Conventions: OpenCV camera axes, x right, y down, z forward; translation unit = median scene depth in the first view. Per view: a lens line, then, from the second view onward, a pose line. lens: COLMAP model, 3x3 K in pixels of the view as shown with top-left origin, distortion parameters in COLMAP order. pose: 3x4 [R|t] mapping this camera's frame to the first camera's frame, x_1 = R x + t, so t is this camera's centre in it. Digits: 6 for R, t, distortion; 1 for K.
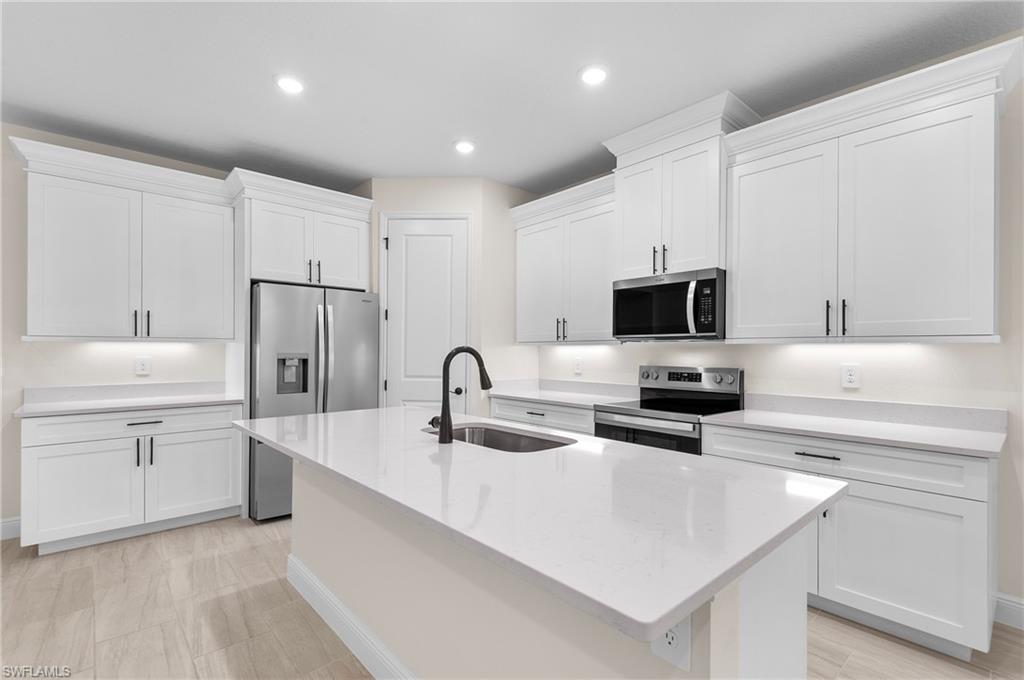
lens RADIAL K [[468.9, 0, 514.4], [0, 468.9, 348.5], [0, 0, 1]] dist [0.034636, -0.018128]
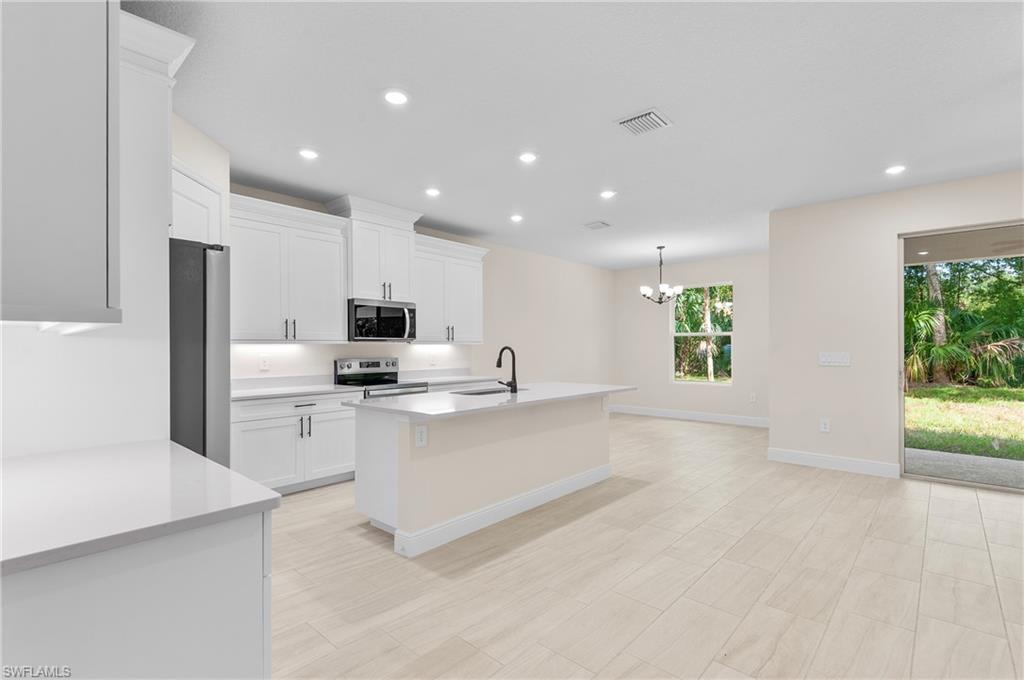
lens RADIAL K [[468.9, 0, 514.4], [0, 468.9, 348.5], [0, 0, 1]] dist [0.034636, -0.018128]
pose [[-0.110975, -0.003890, 0.993816, -1.294010], [0.001129, 0.999991, 0.004040, 0.000661], [-0.993823, 0.001571, -0.110969, 0.723060]]
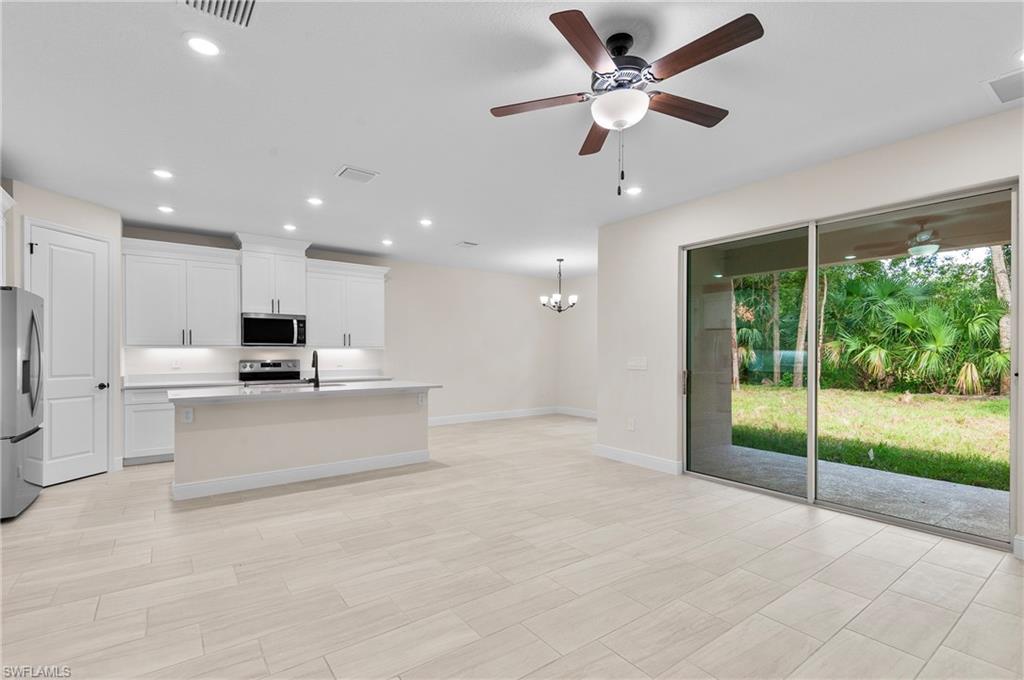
lens RADIAL K [[468.9, 0, 514.4], [0, 468.9, 348.5], [0, 0, 1]] dist [0.034636, -0.018128]
pose [[0.089532, 0.005136, 0.995971, -1.561568], [-0.001650, 0.999986, -0.005008, -0.000020], [-0.995983, -0.001195, 0.089540, -0.190747]]
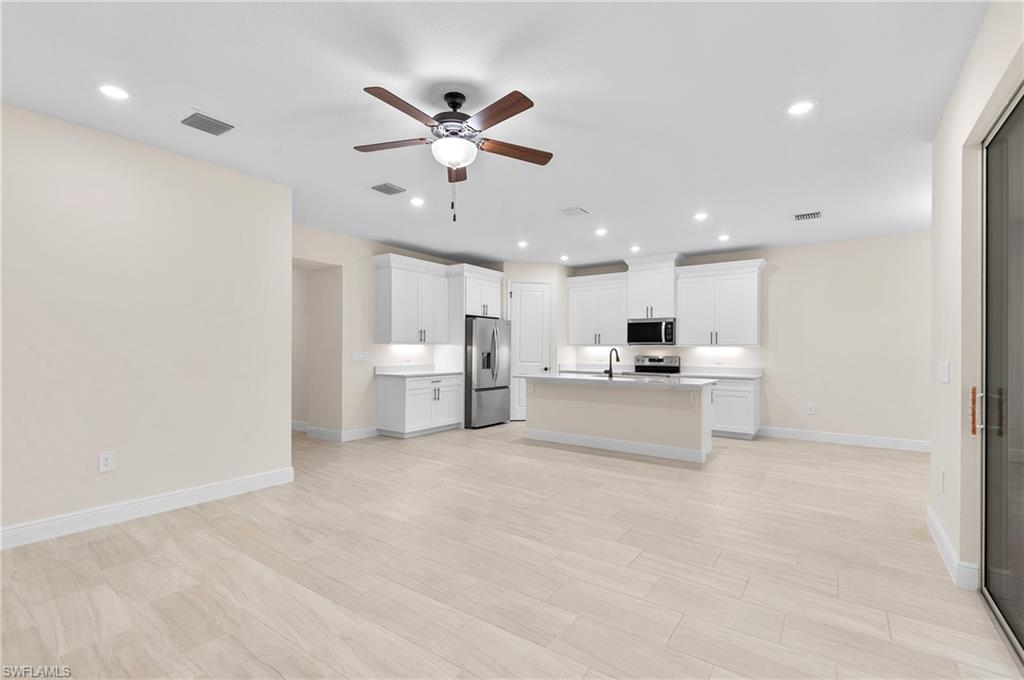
lens RADIAL K [[468.9, 0, 514.4], [0, 468.9, 348.5], [0, 0, 1]] dist [0.034636, -0.018128]
pose [[0.973918, 0.002100, 0.226893, -0.905663], [-0.002603, 0.999995, 0.001919, -0.001565], [-0.226887, -0.002460, 0.973918, -1.191795]]
